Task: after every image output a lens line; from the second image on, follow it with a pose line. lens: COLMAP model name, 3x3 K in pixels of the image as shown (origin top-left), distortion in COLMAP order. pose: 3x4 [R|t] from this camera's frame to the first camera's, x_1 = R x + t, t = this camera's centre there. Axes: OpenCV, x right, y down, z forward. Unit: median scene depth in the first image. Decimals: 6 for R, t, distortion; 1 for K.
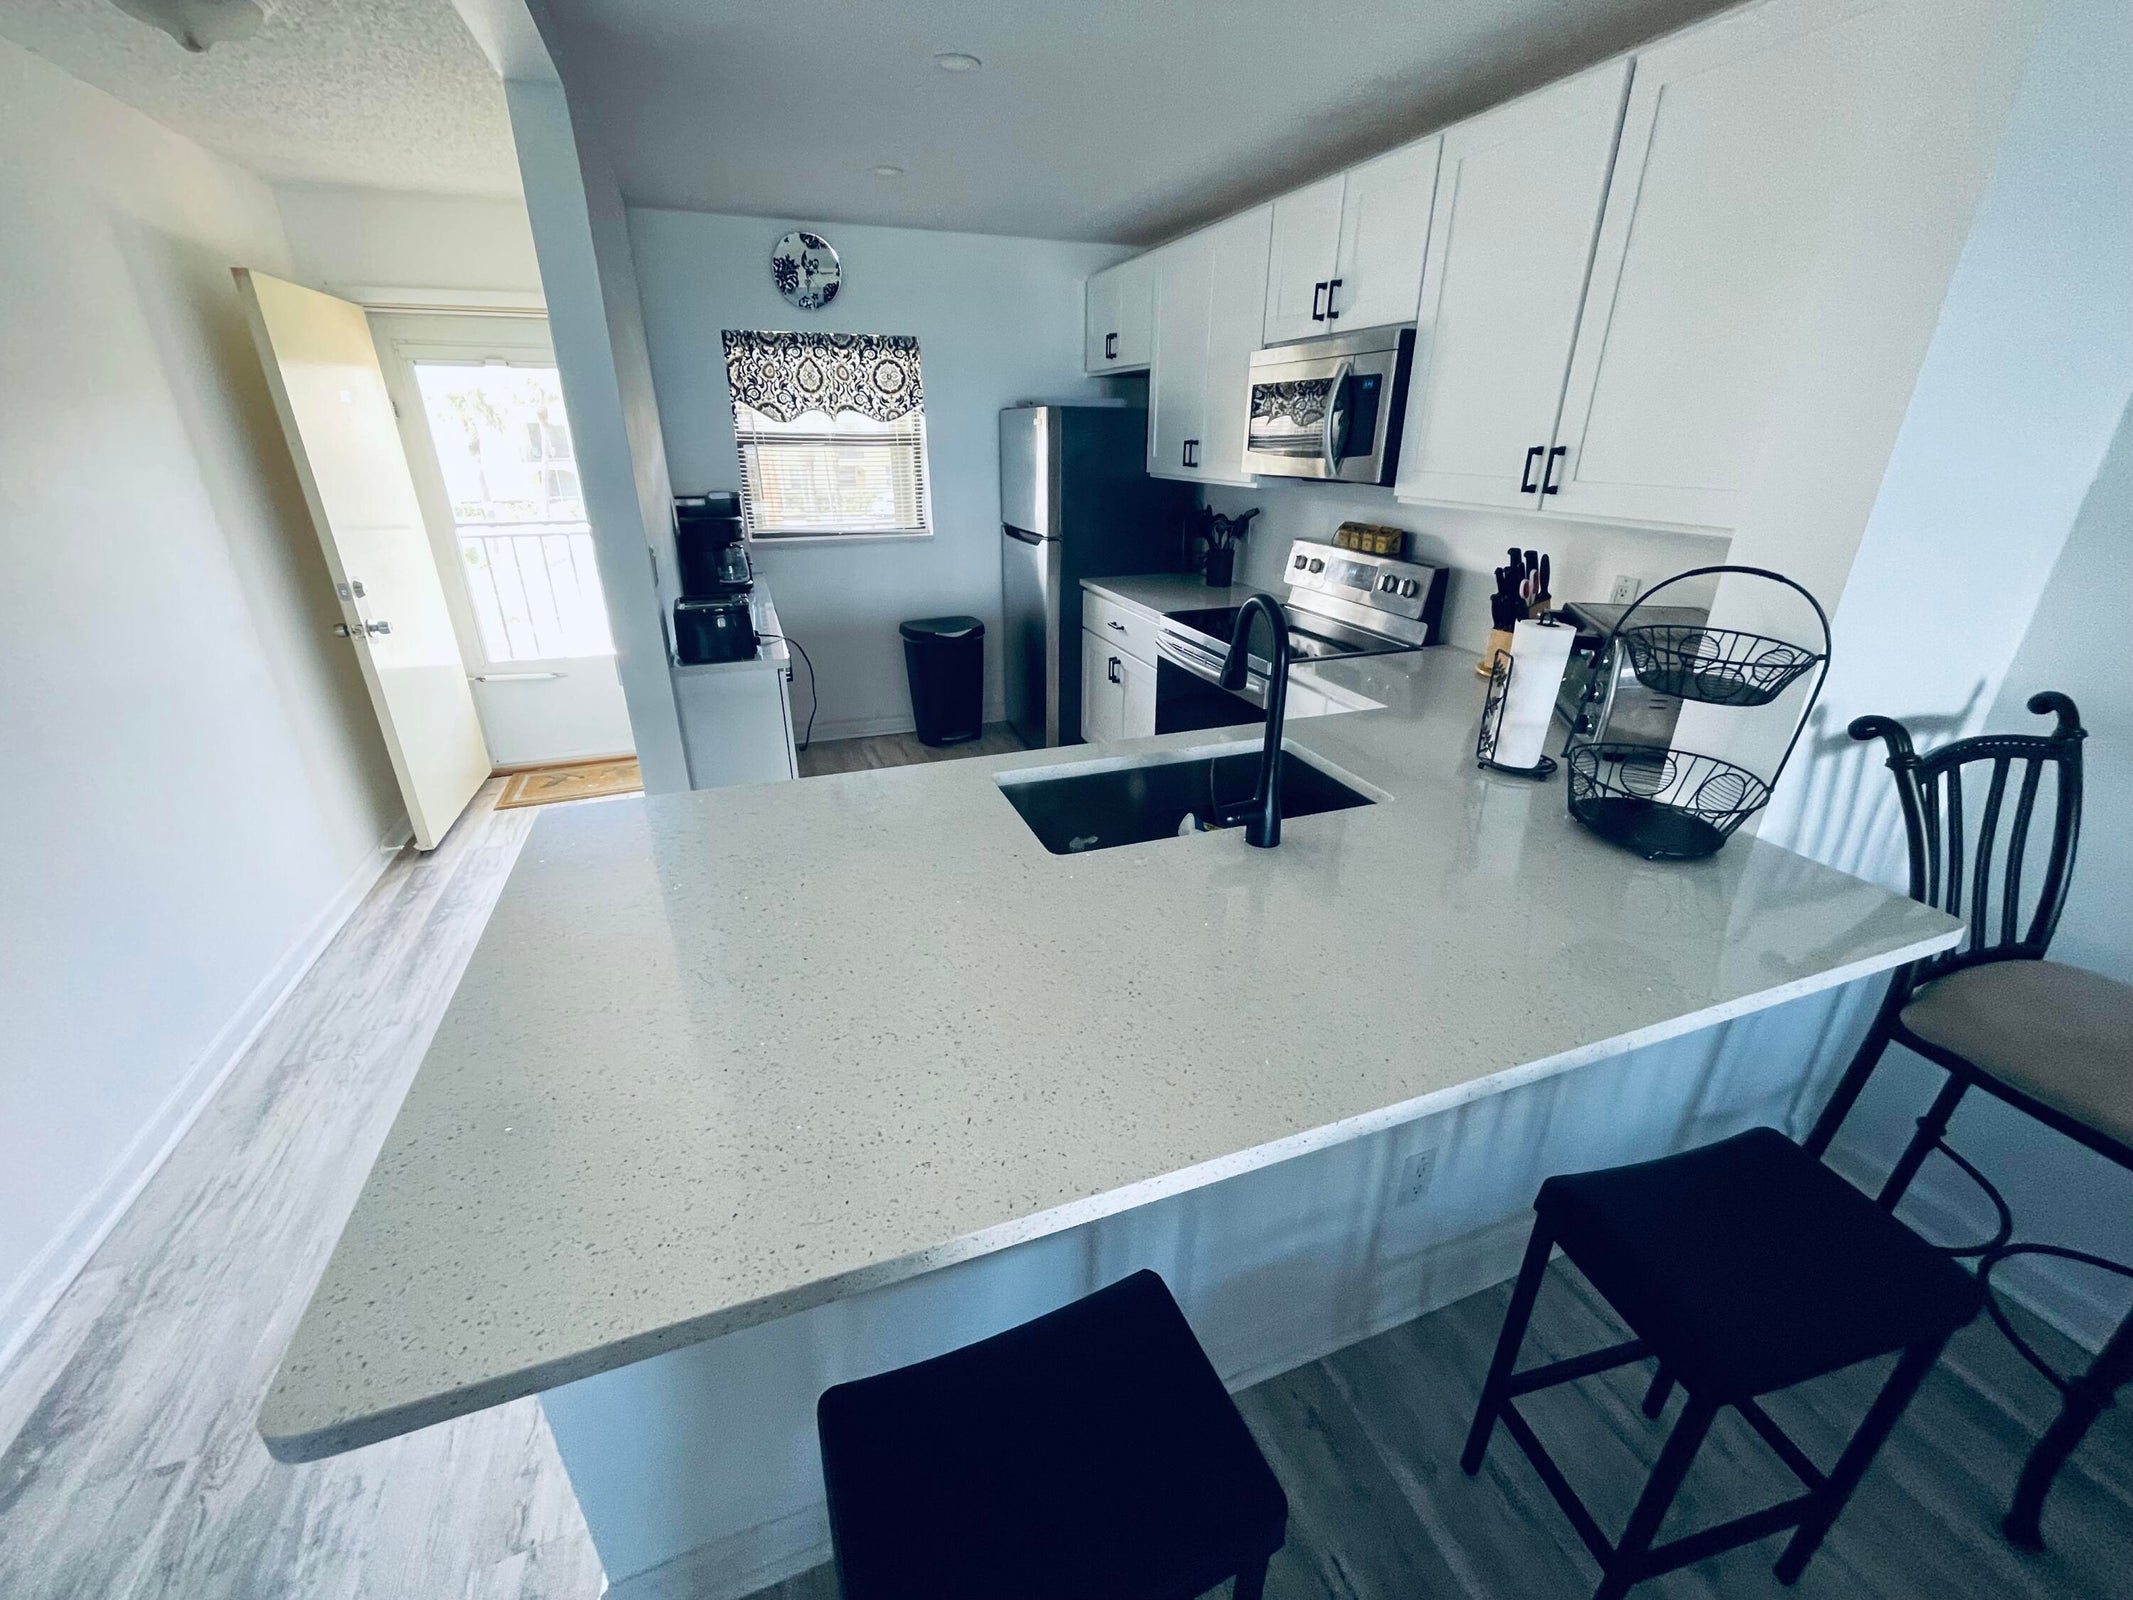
lens RADIAL K [[856.9, 0, 1062.4], [0, 856.9, 795.1], [0, 0, 1]] dist [-0.002012, -0.000369]
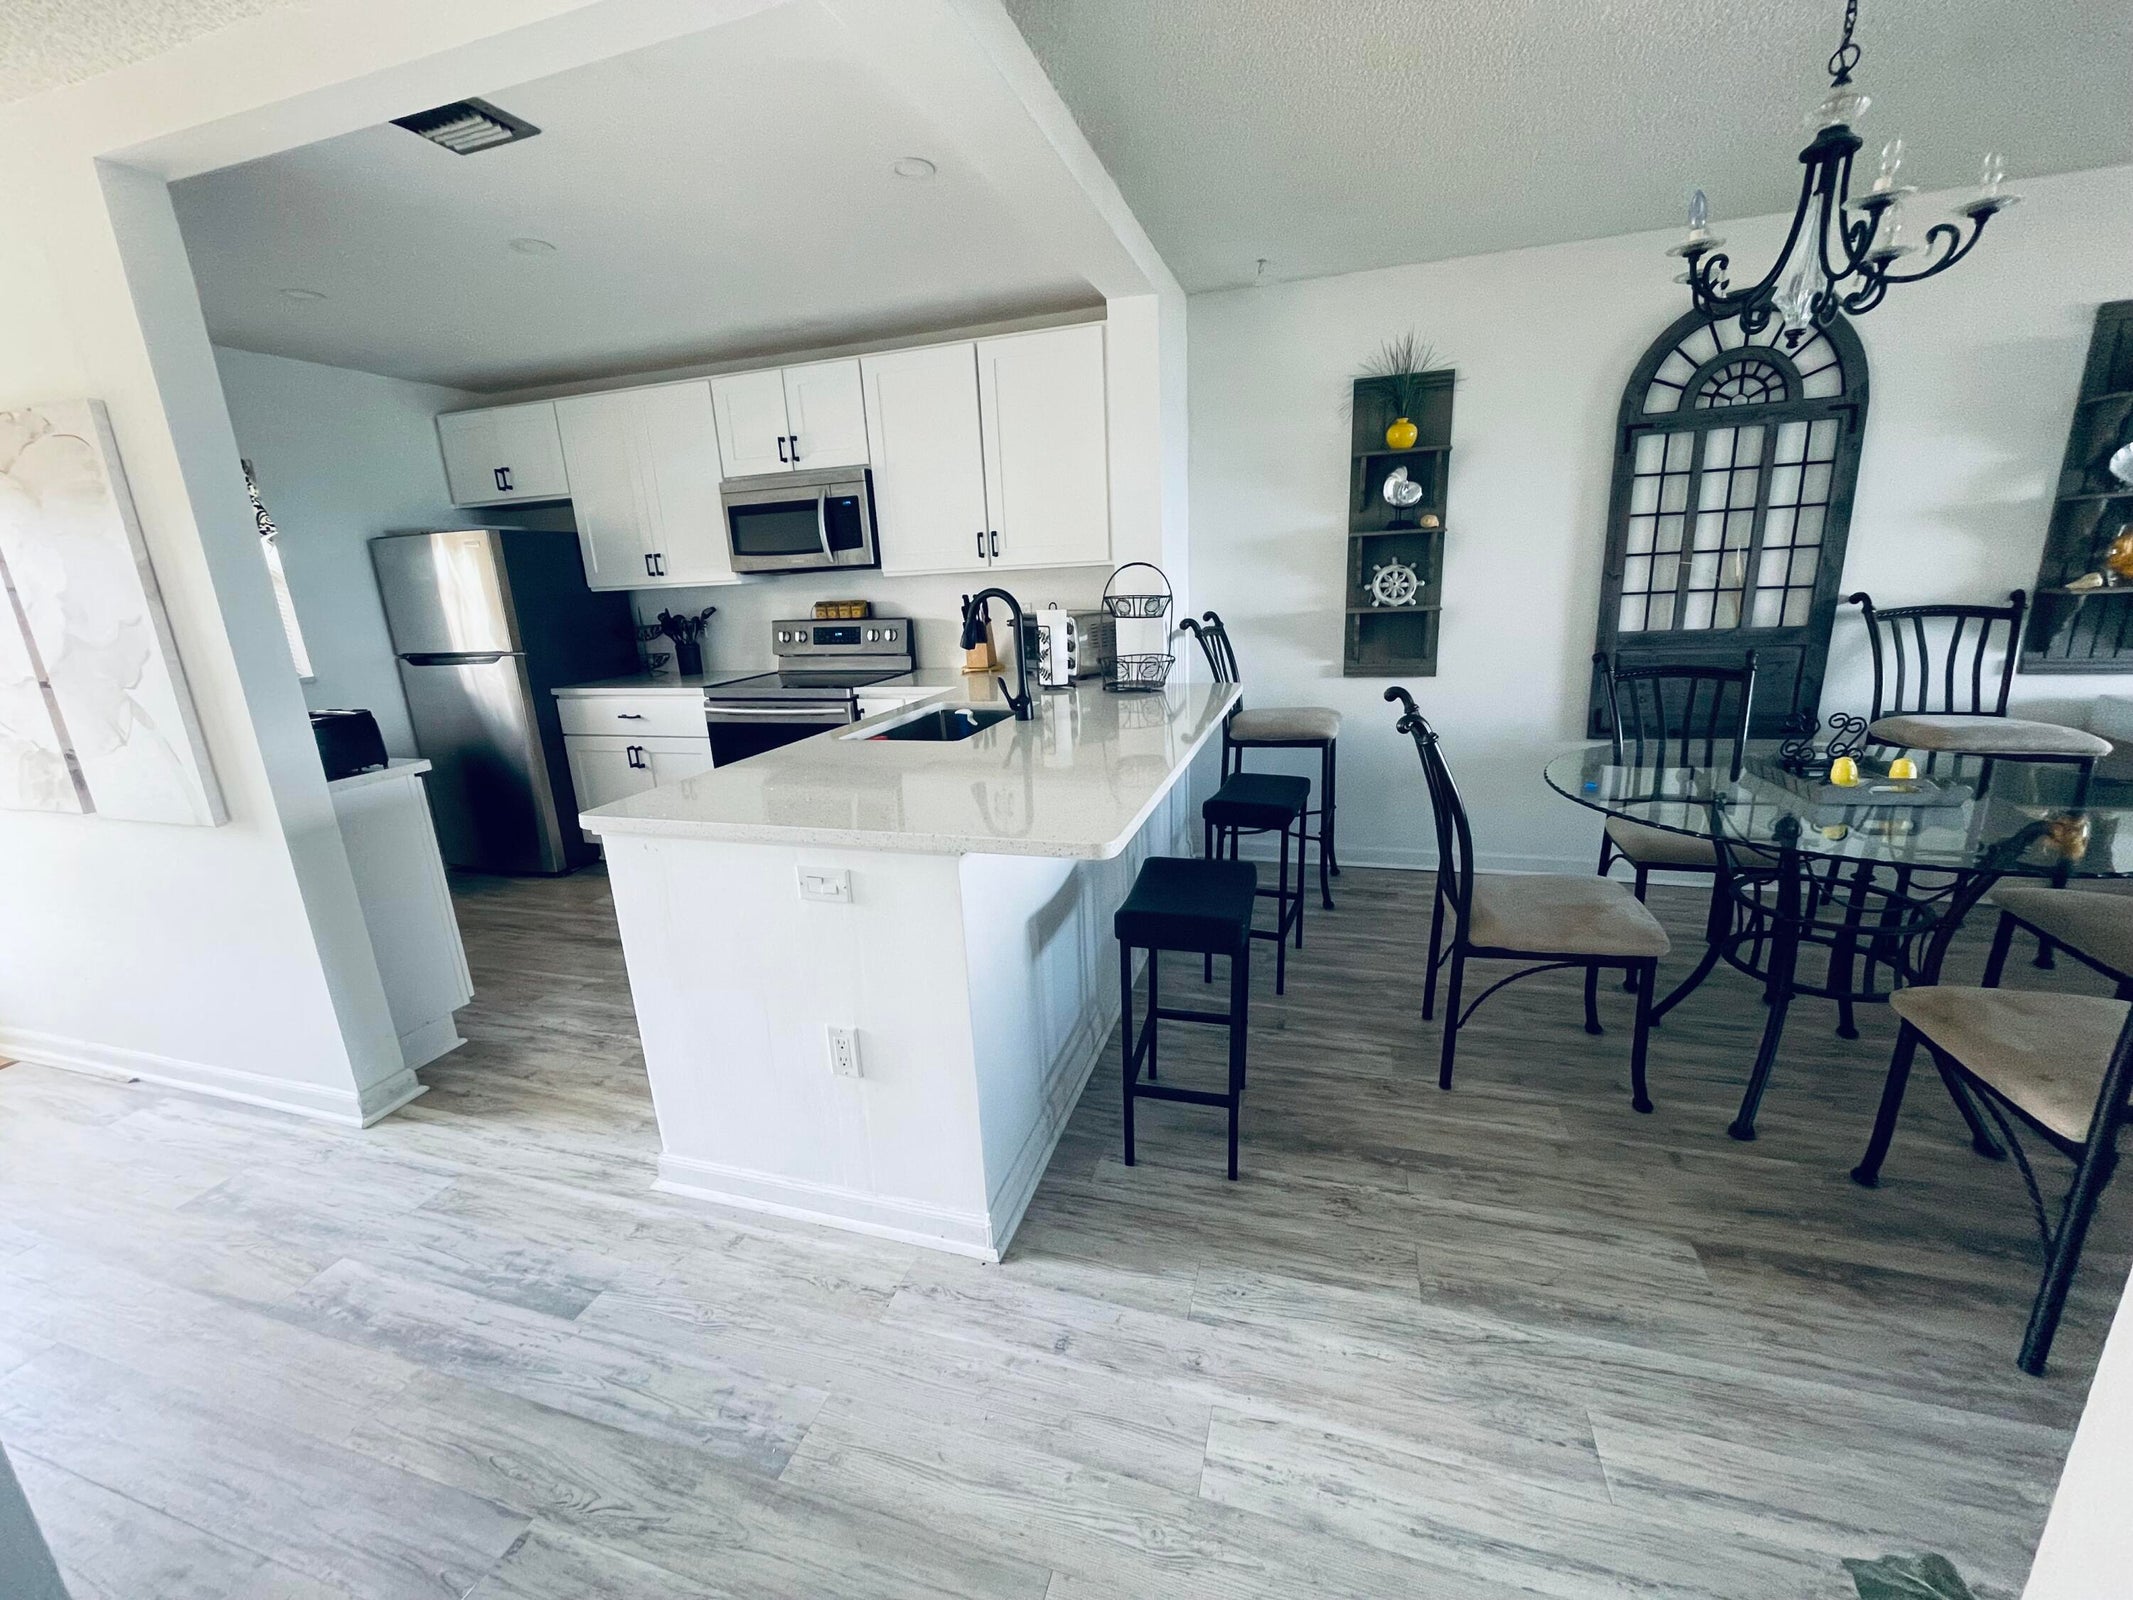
lens RADIAL K [[856.9, 0, 1066.3], [0, 856.9, 794.9], [0, 0, 1]] dist [-0.002012, -0.000369]
pose [[0.610557, -0.232542, 0.757063, -0.420955], [0.354935, 0.934891, 0.000916, 0.087010], [-0.707984, 0.268149, 0.653341, -0.077485]]
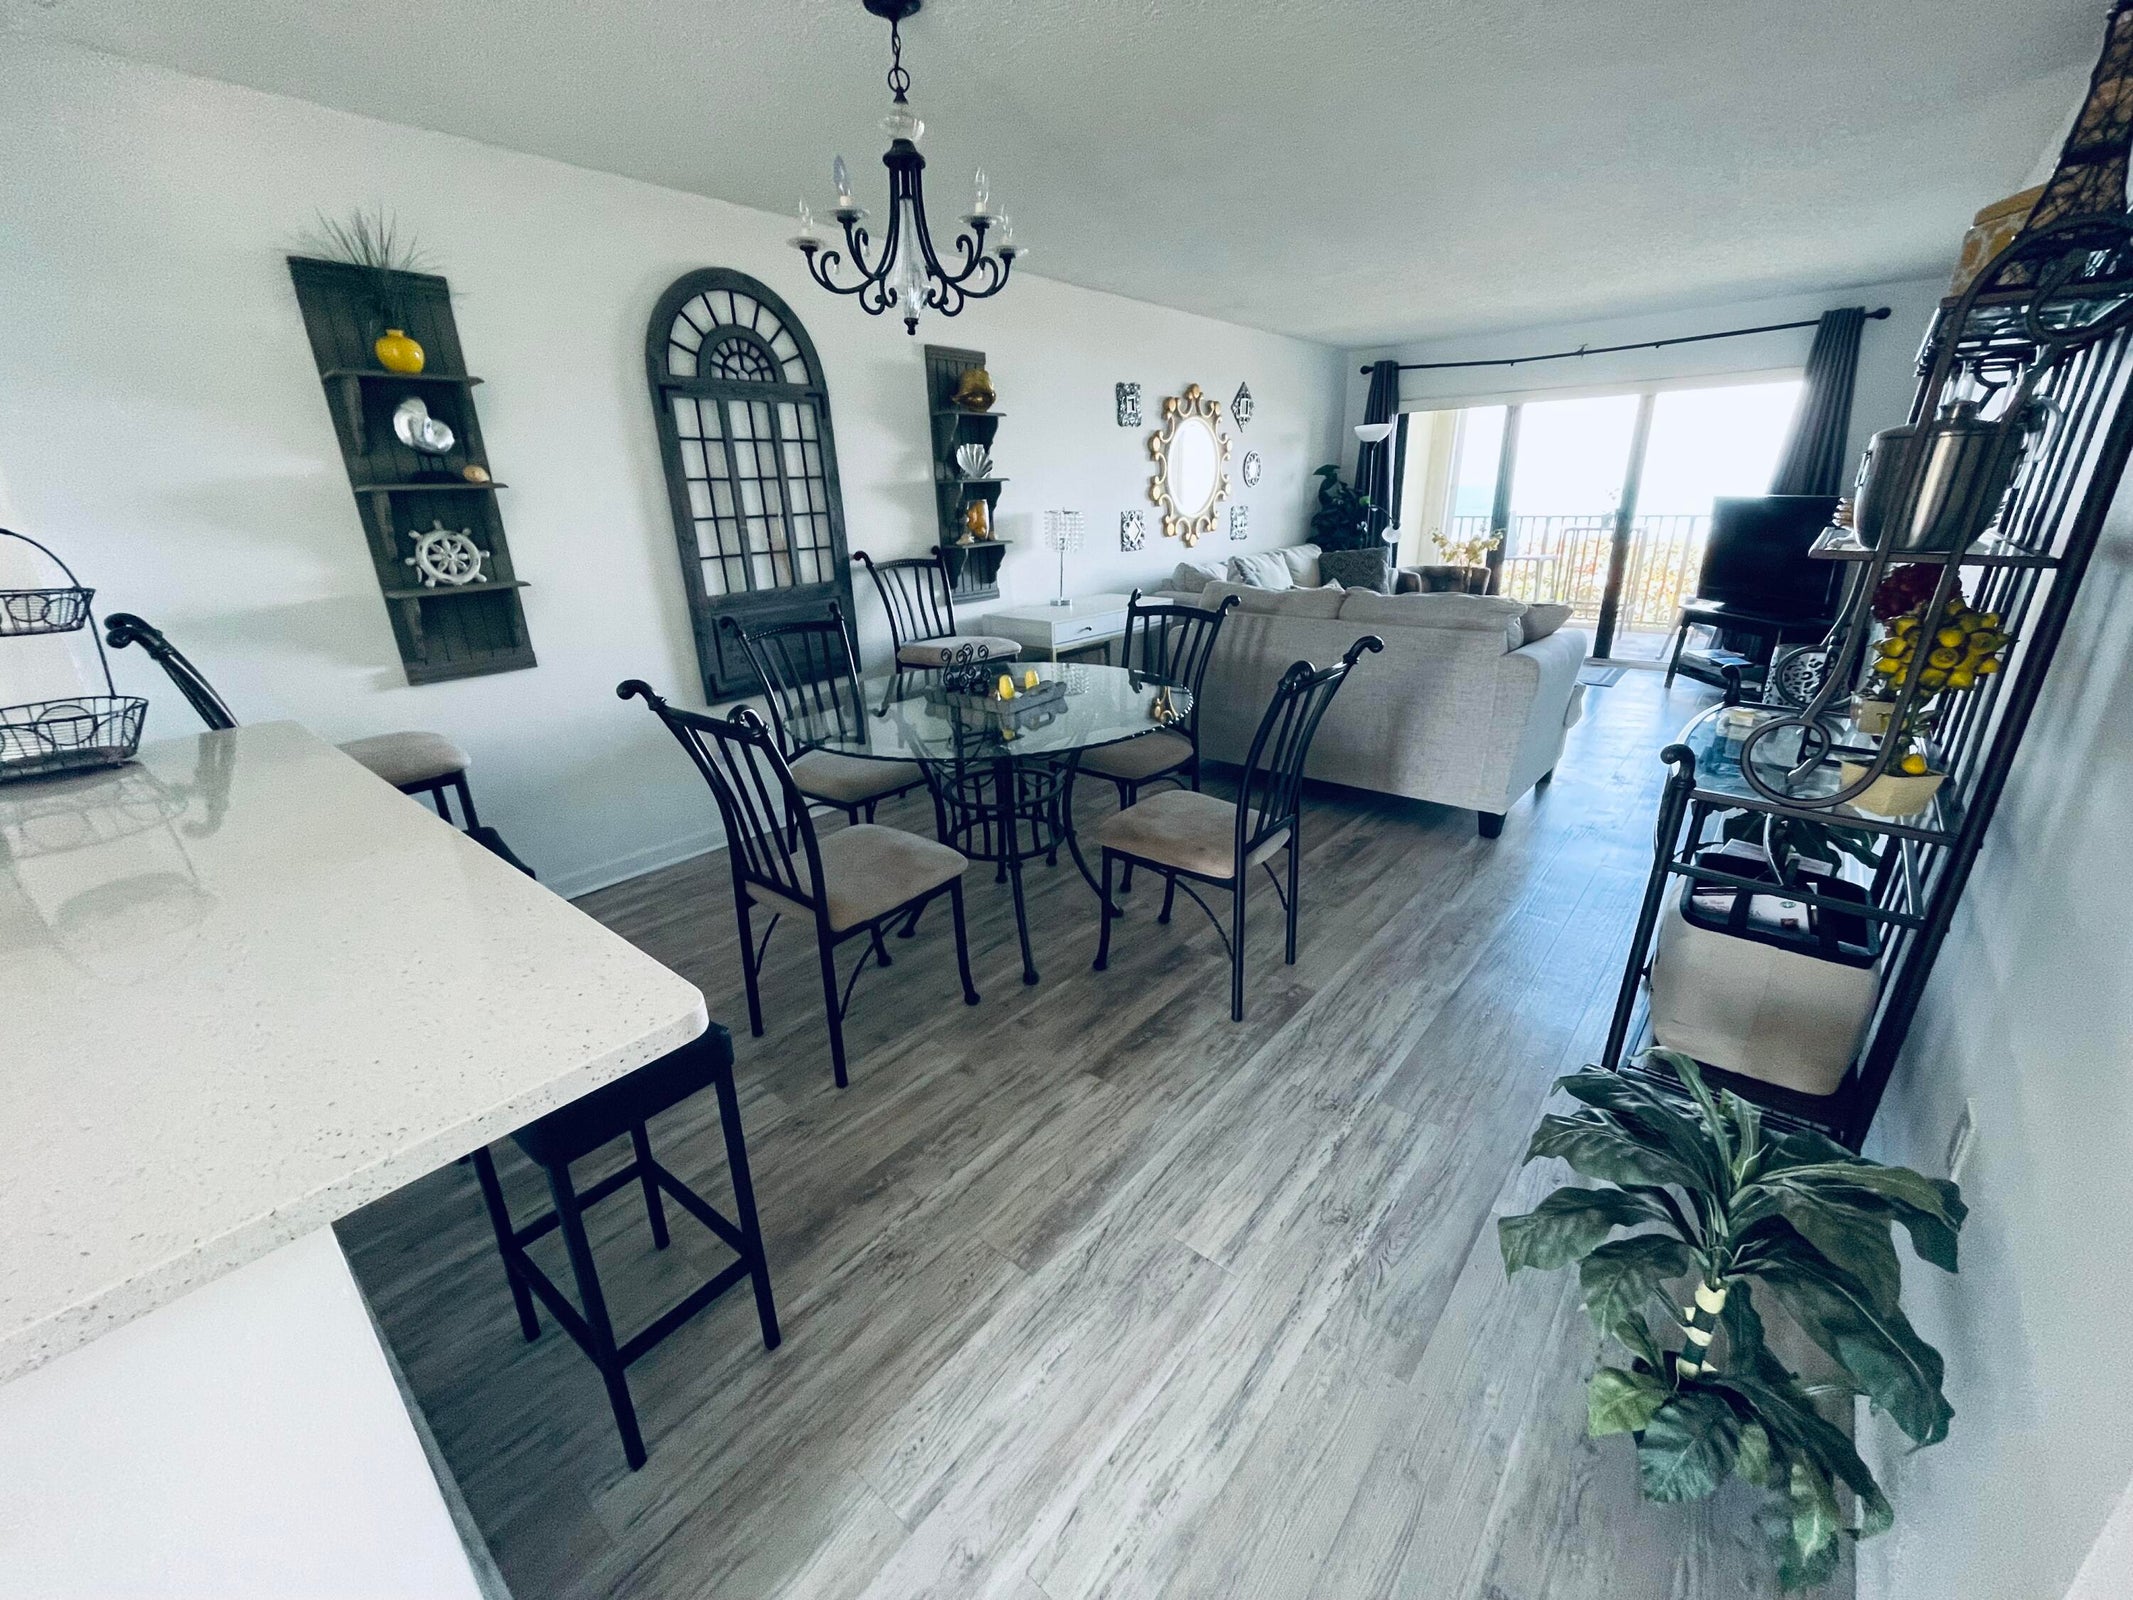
lens RADIAL K [[856.9, 0, 1066.6], [0, 856.9, 793.5], [0, 0, 1]] dist [-0.002012, -0.000369]
pose [[-0.493567, -0.277638, 0.824202, -0.342078], [0.366096, 0.793302, 0.486463, 0.003299], [-0.788901, 0.541839, -0.289906, 0.115211]]
